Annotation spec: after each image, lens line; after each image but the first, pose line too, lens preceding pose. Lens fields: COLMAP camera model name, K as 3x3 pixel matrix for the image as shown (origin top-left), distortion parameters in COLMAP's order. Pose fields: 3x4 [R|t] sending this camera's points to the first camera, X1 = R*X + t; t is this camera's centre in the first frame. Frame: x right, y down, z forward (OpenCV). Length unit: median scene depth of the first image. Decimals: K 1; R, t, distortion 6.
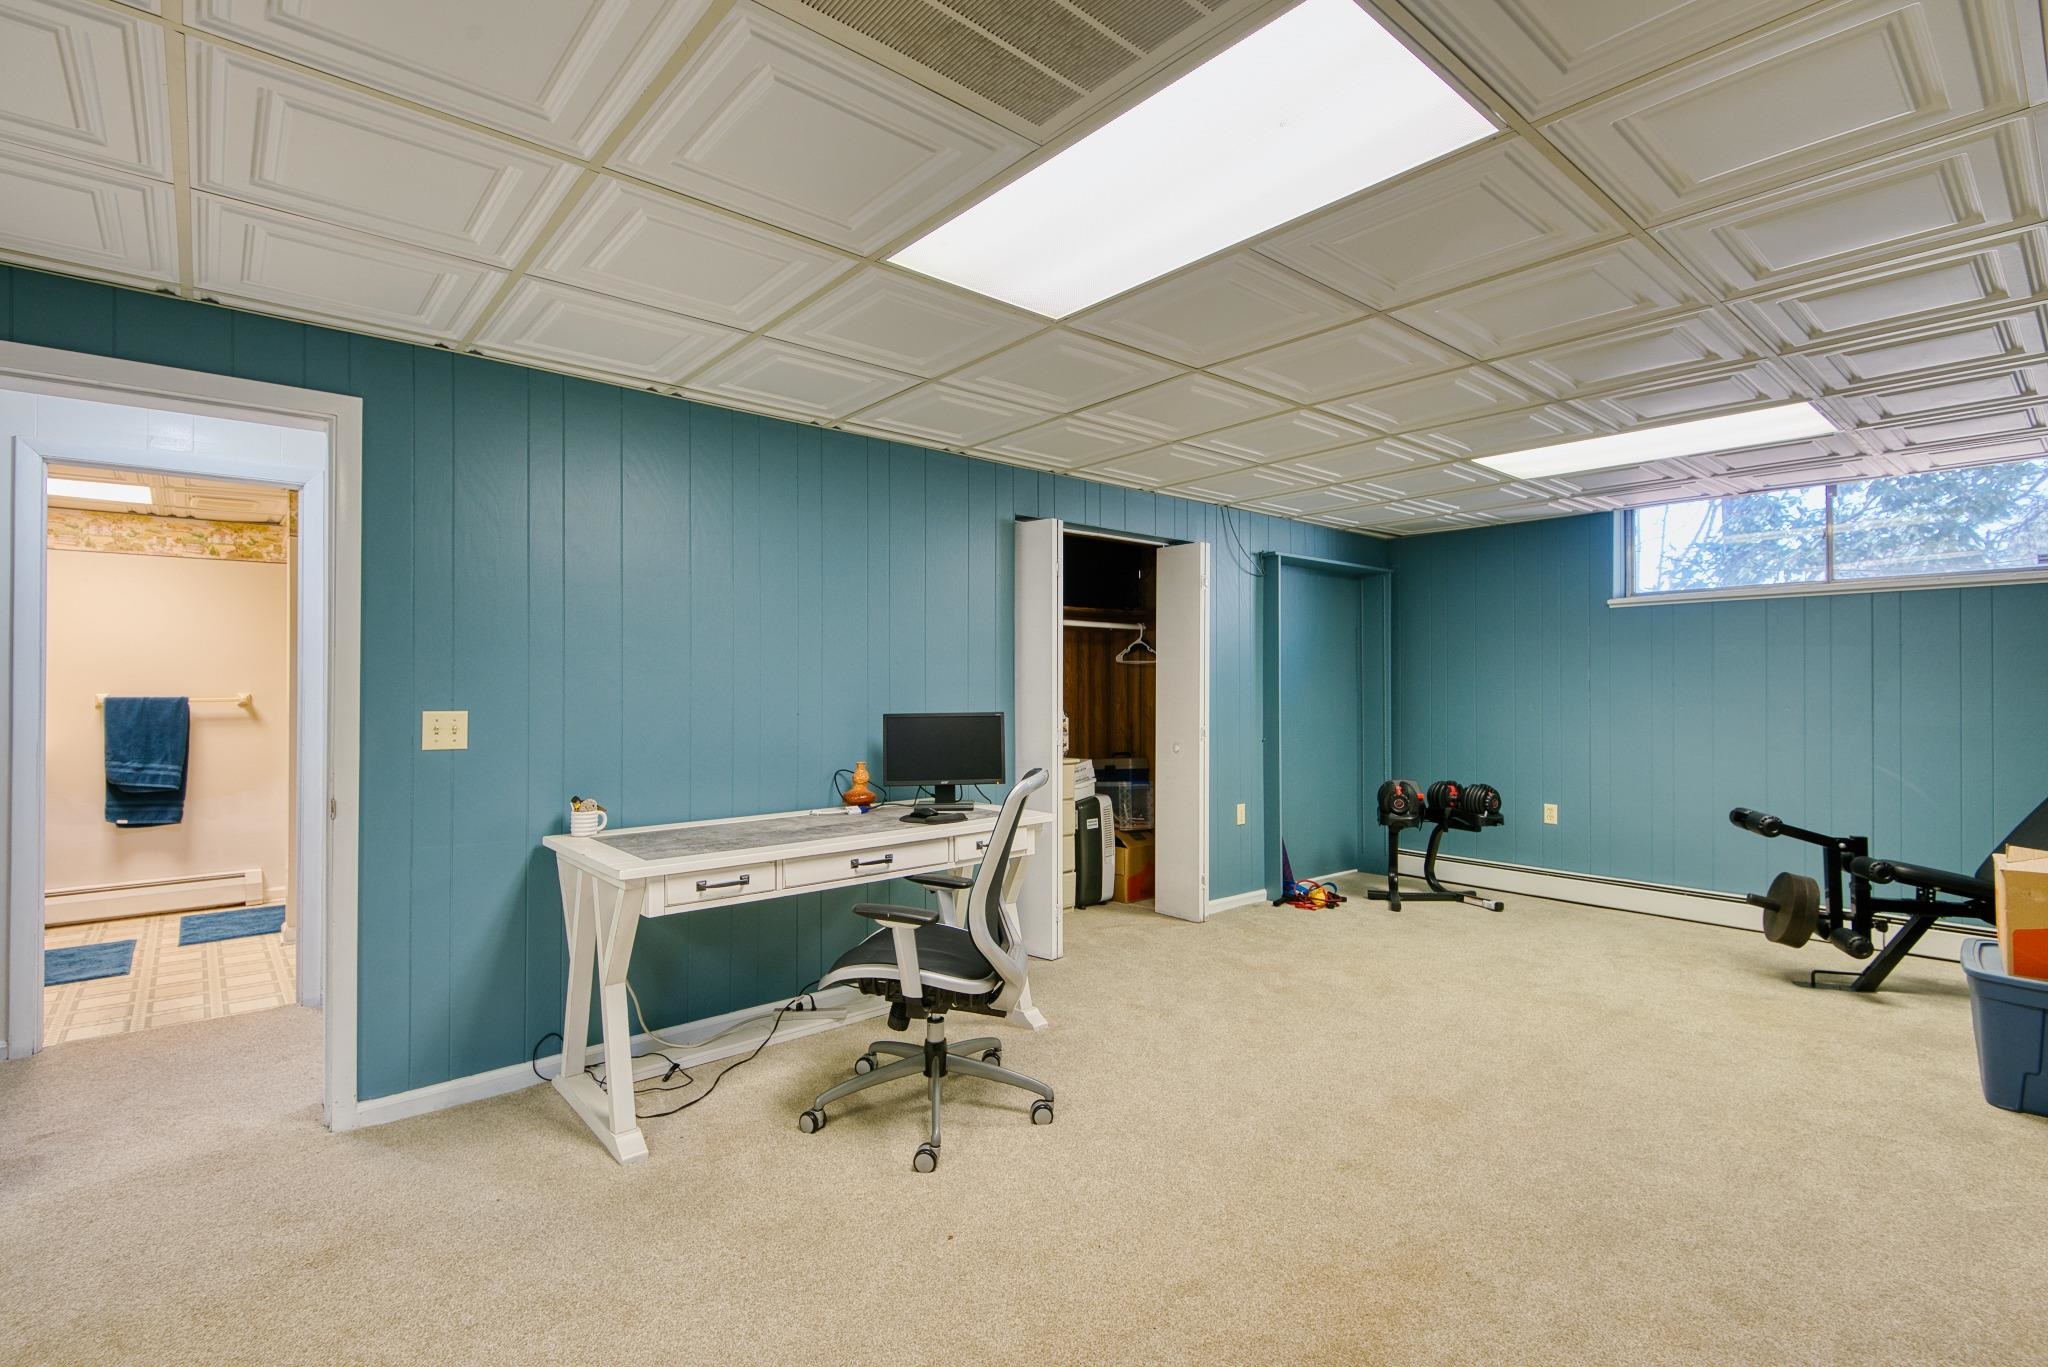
lens RADIAL K [[949.0, 0, 1016.4], [0, 949.0, 678.3], [0, 0, 1]] dist [0.037614, -0.024174]
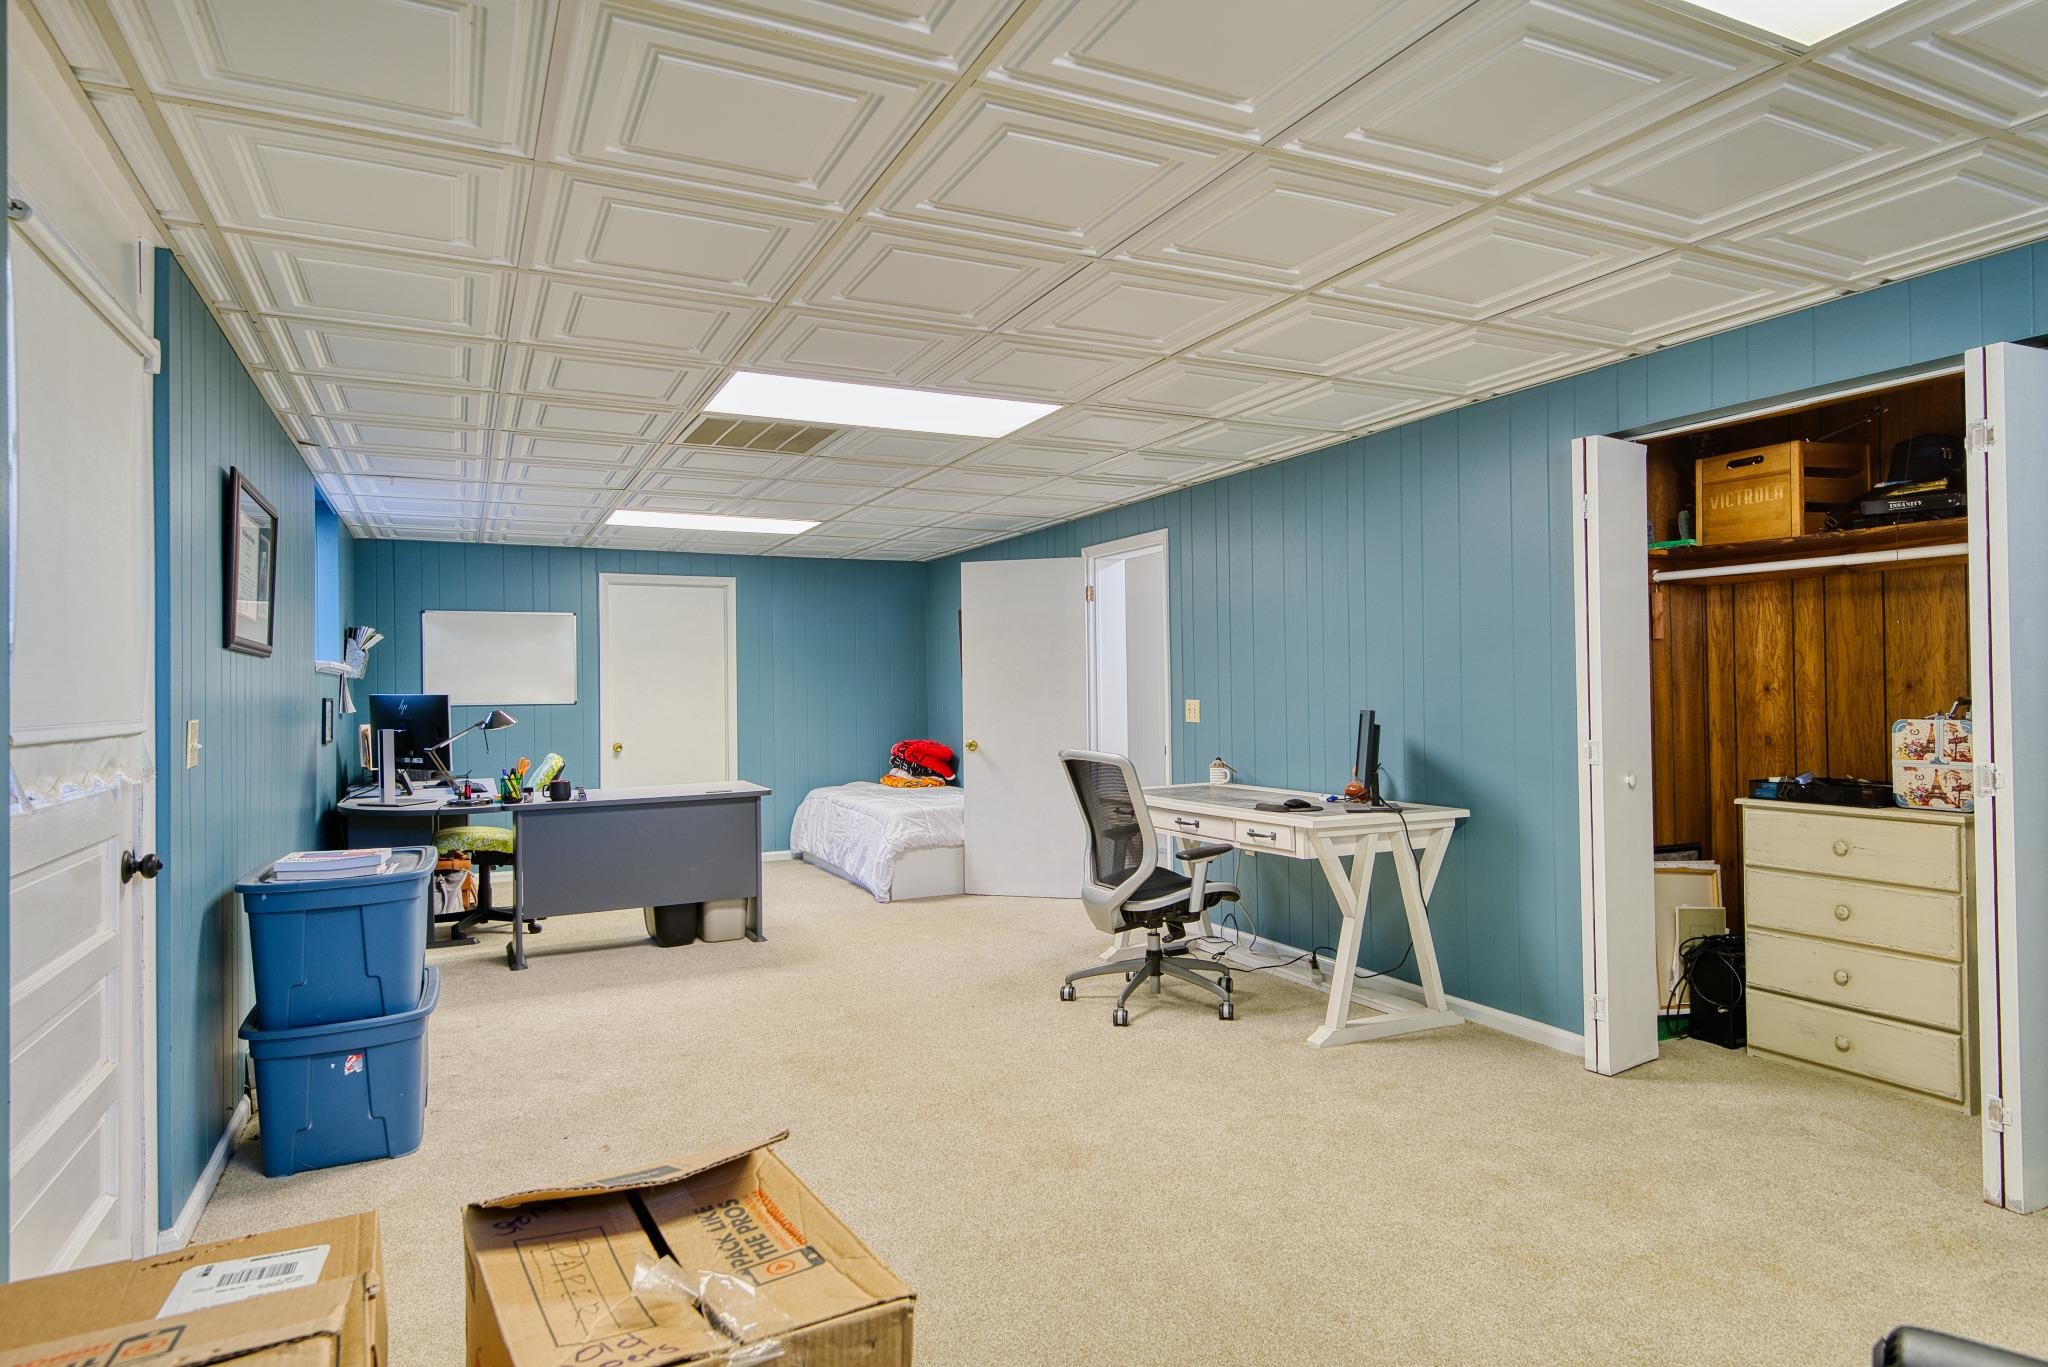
lens RADIAL K [[1189.8, 0, 1024.0], [0, 1189.8, 683.5], [0, 0, 1]] dist [0.034713, 0.000347]
pose [[-0.249237, 0.000421, -0.968442, 1.141962], [0.022624, 0.999730, -0.005388, 0.008482], [0.968178, -0.023253, -0.249179, 0.940285]]
